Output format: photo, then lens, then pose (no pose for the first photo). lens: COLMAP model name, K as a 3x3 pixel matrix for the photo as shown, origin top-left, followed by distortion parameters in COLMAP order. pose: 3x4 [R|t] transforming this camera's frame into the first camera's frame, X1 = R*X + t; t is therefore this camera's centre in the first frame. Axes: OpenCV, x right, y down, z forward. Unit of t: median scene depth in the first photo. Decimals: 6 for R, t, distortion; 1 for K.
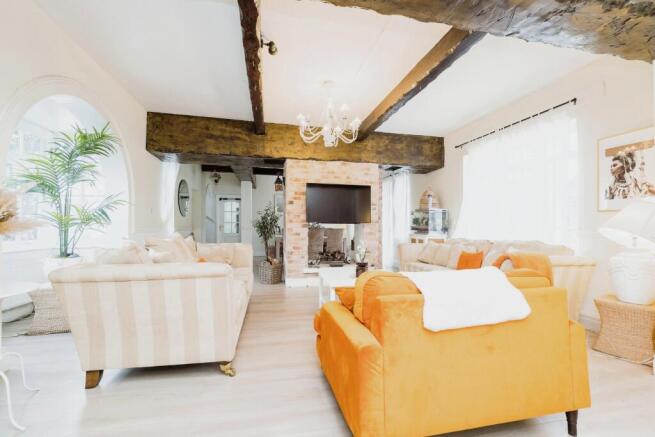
lens RADIAL K [[282.5, 0, 324.5], [0, 282.5, 221.1], [0, 0, 1]] dist [-0.005025, -0.002182]
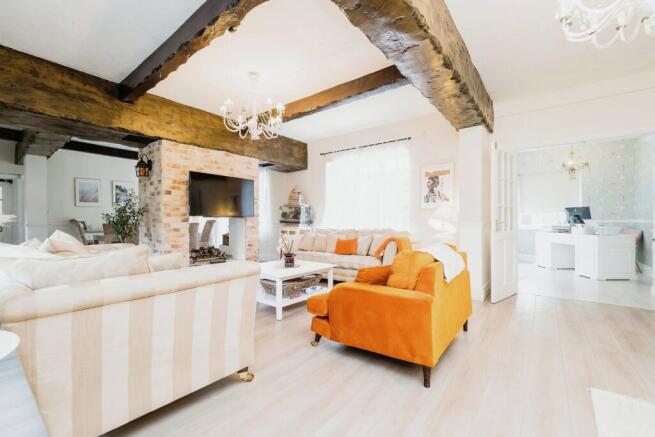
lens RADIAL K [[282.5, 0, 321.5], [0, 282.5, 219.4], [0, 0, 1]] dist [-0.005025, -0.002182]
pose [[0.768147, -0.006610, 0.640239, -0.306910], [-0.003404, 0.999890, 0.014408, 0.000984], [-0.640264, -0.013247, 0.768041, 0.059701]]
